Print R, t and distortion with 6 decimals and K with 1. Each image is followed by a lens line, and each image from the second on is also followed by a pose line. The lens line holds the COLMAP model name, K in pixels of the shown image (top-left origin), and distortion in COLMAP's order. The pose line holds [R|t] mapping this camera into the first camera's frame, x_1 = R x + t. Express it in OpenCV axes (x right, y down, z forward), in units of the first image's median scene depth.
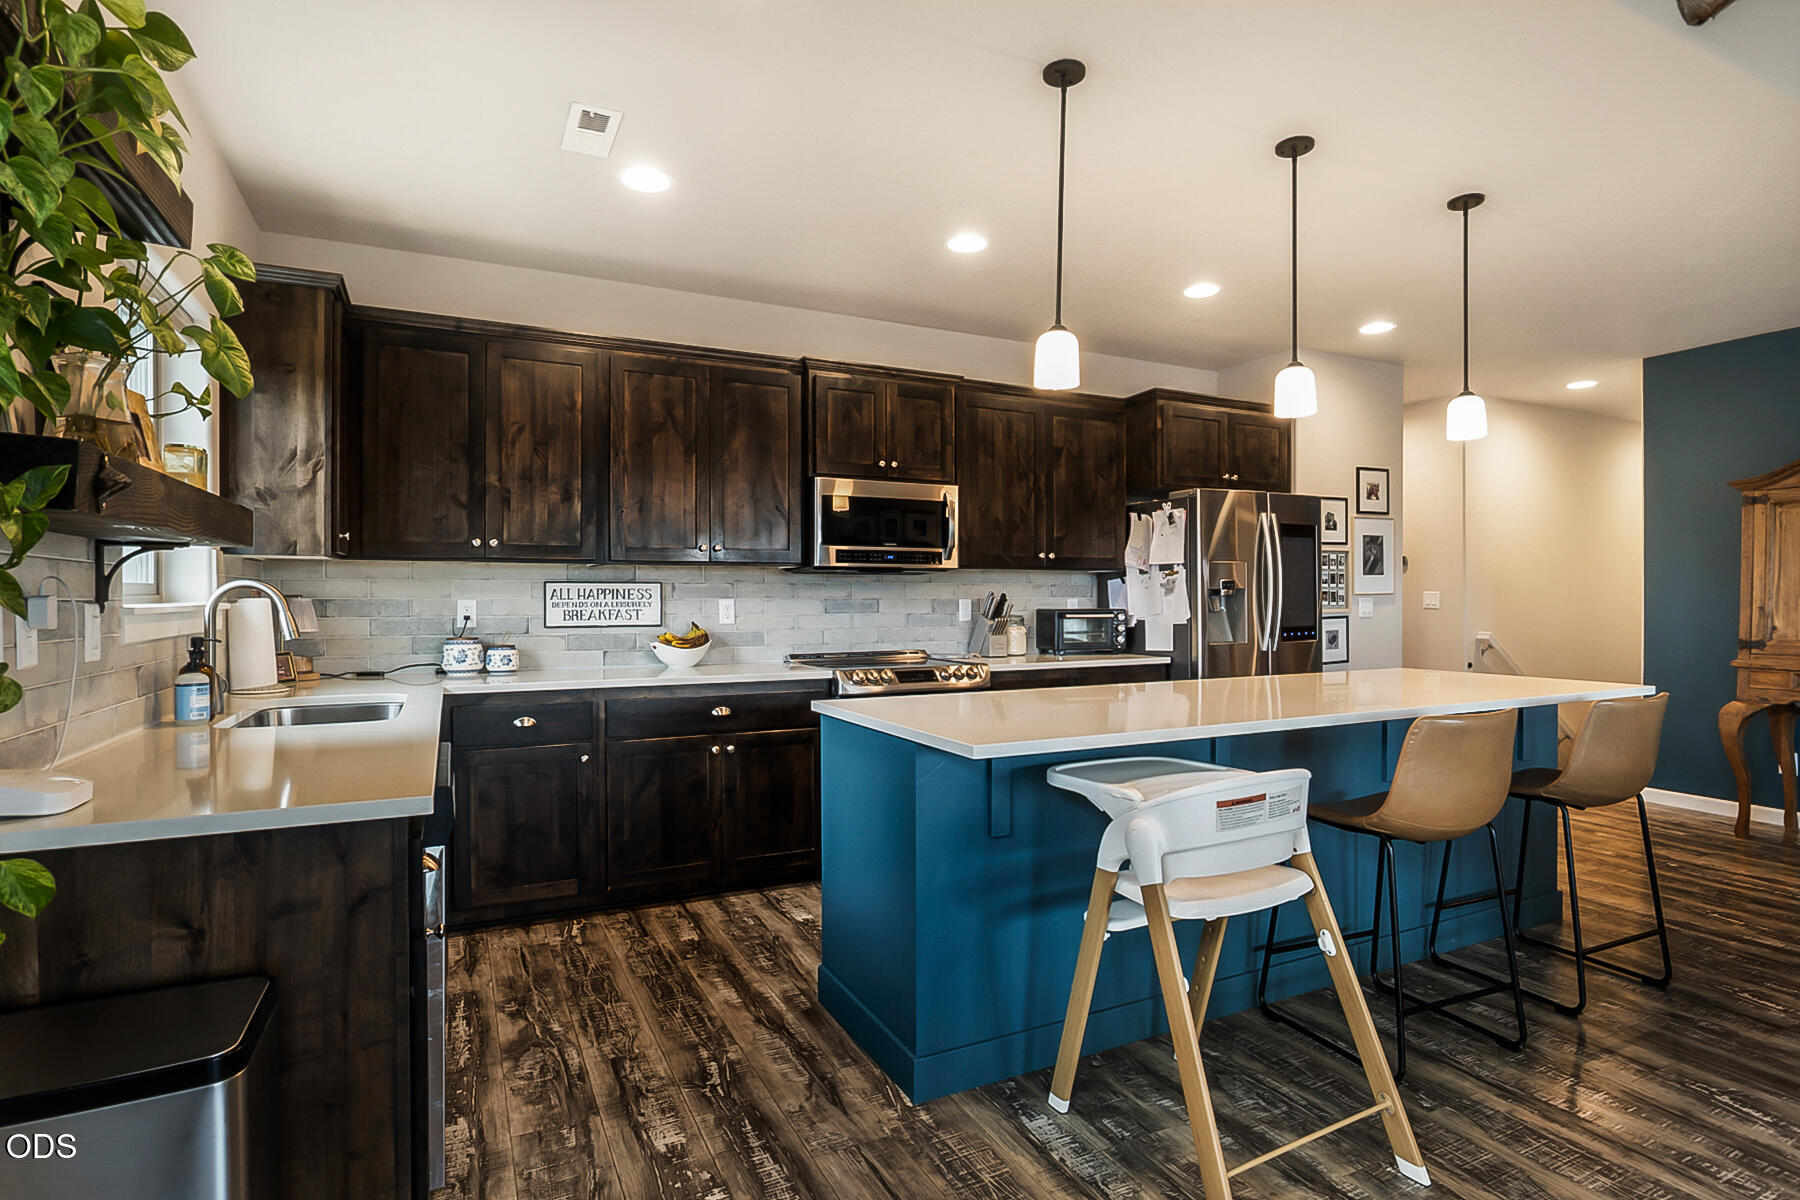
lens RADIAL K [[913.5, 0, 907.1], [0, 913.5, 602.7], [0, 0, 1]] dist [-0.015246, 0.006814]
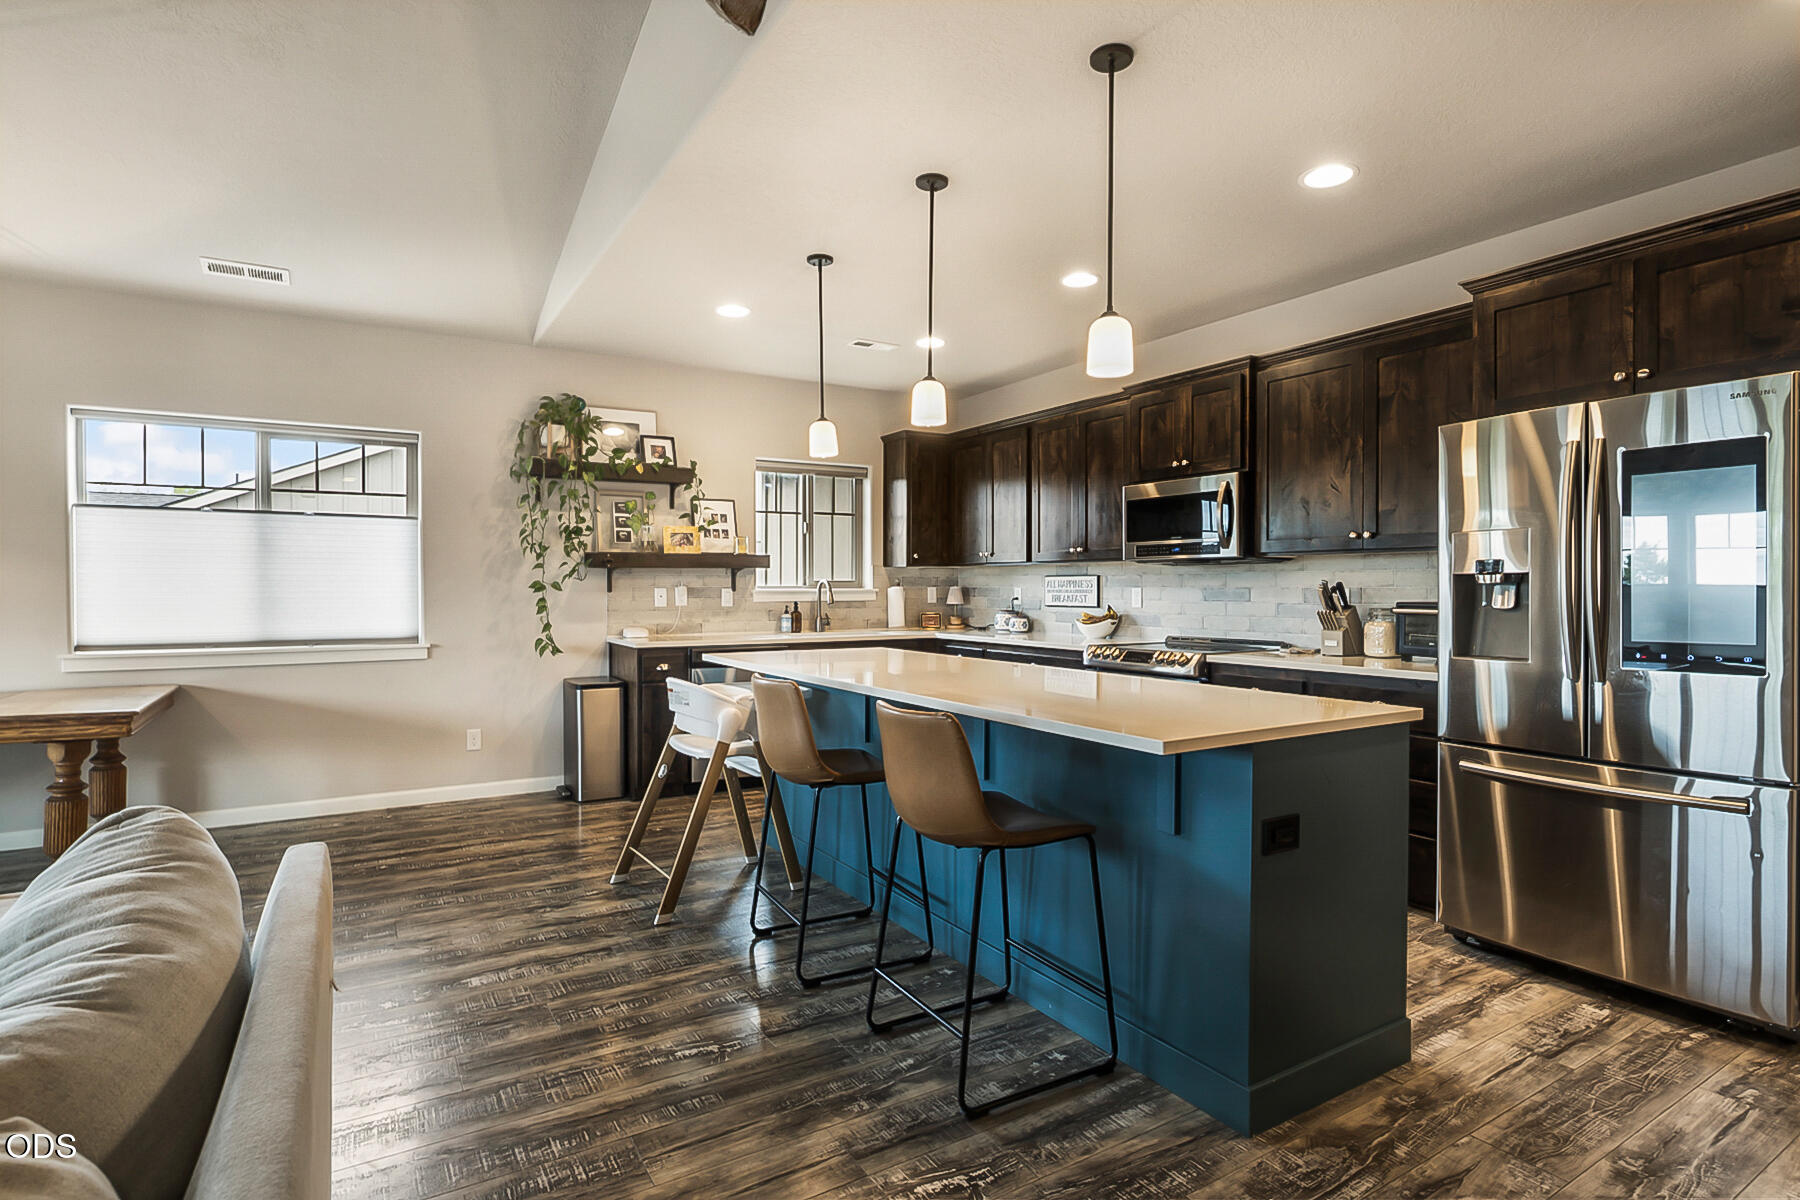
lens RADIAL K [[913.5, 0, 901.0], [0, 913.5, 601.7], [0, 0, 1]] dist [-0.015246, 0.006814]
pose [[0.076966, 0.017945, -0.996872, 1.080532], [-0.005387, 0.999831, 0.017582, -0.005241], [0.997019, 0.004017, 0.077049, 0.614855]]
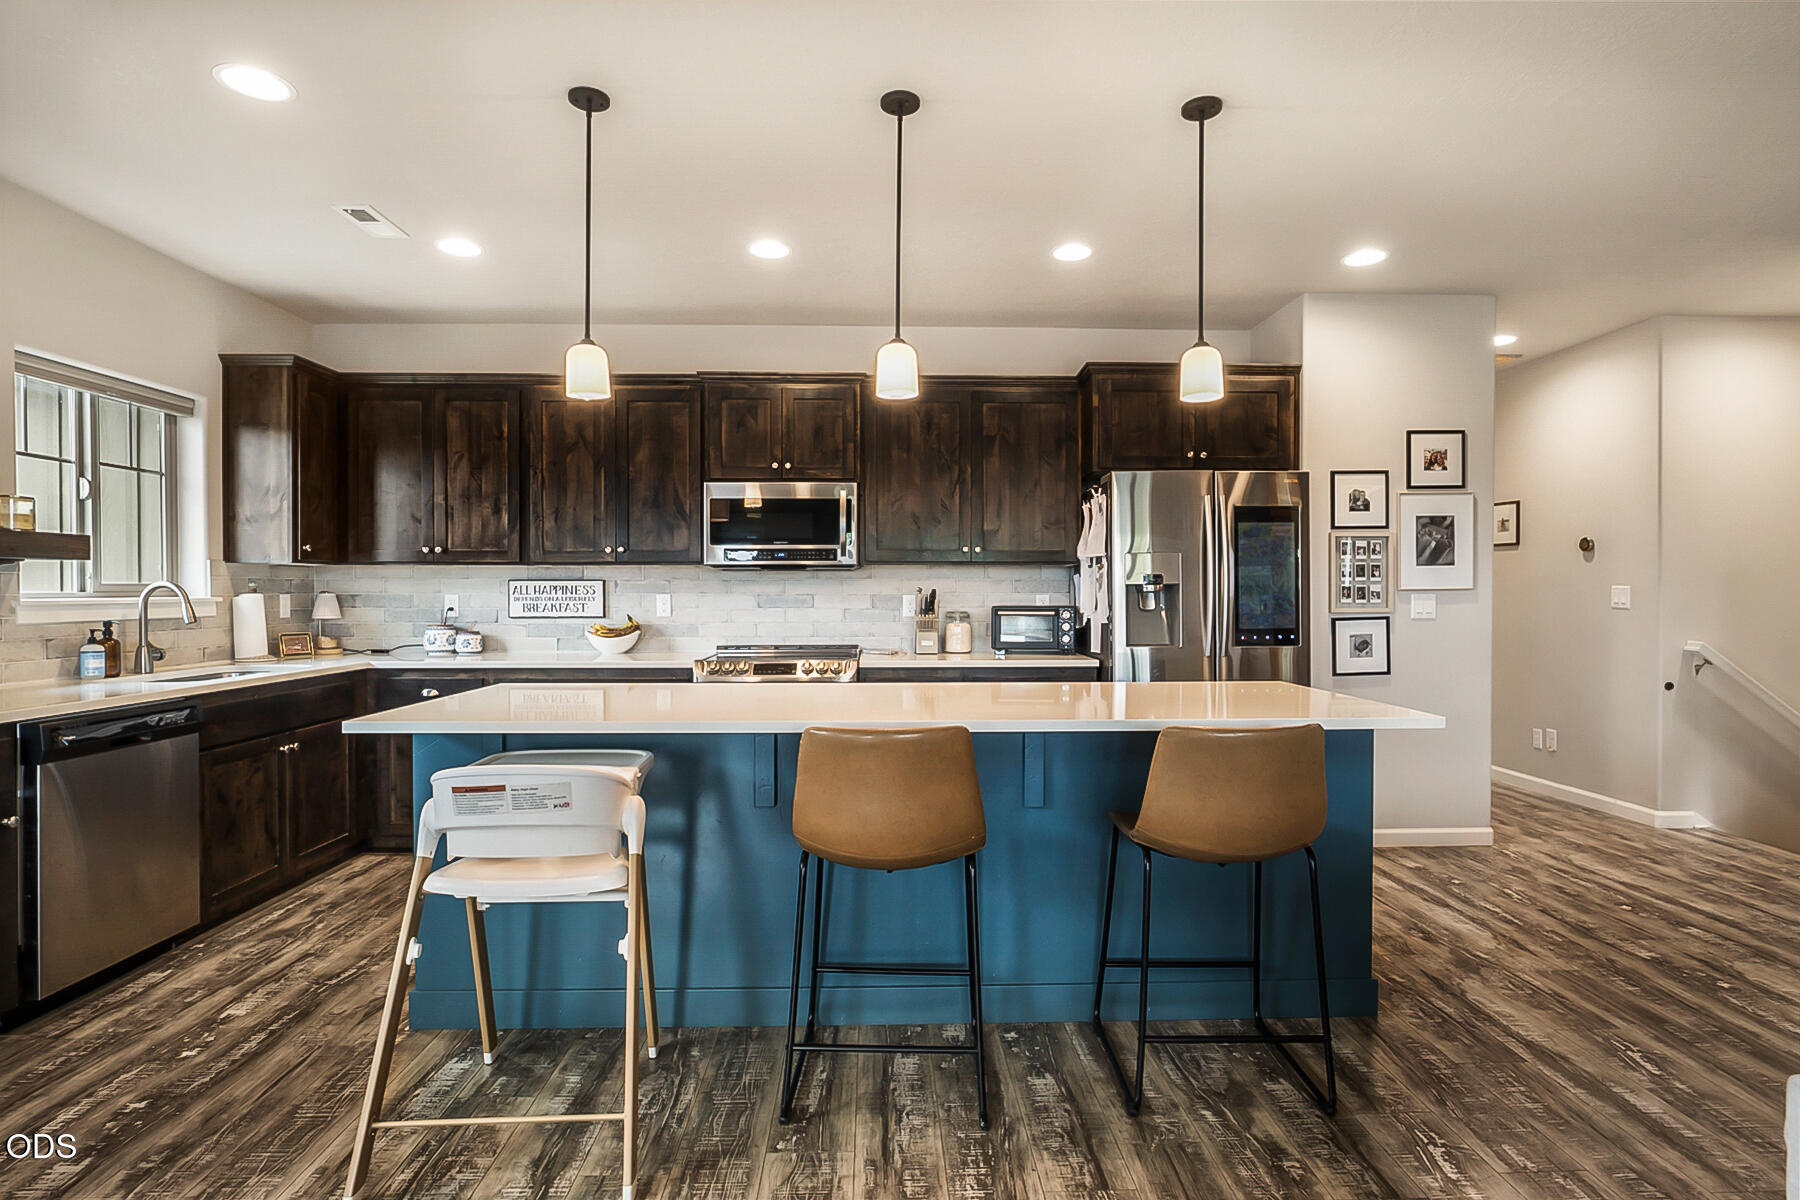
lens RADIAL K [[913.5, 0, 903.3], [0, 913.5, 603.7], [0, 0, 1]] dist [-0.015246, 0.006814]
pose [[0.905923, 0.006688, -0.423391, 0.573886], [-0.003099, 0.999953, 0.009165, -0.004051], [0.423432, -0.006990, 0.905901, 0.115929]]
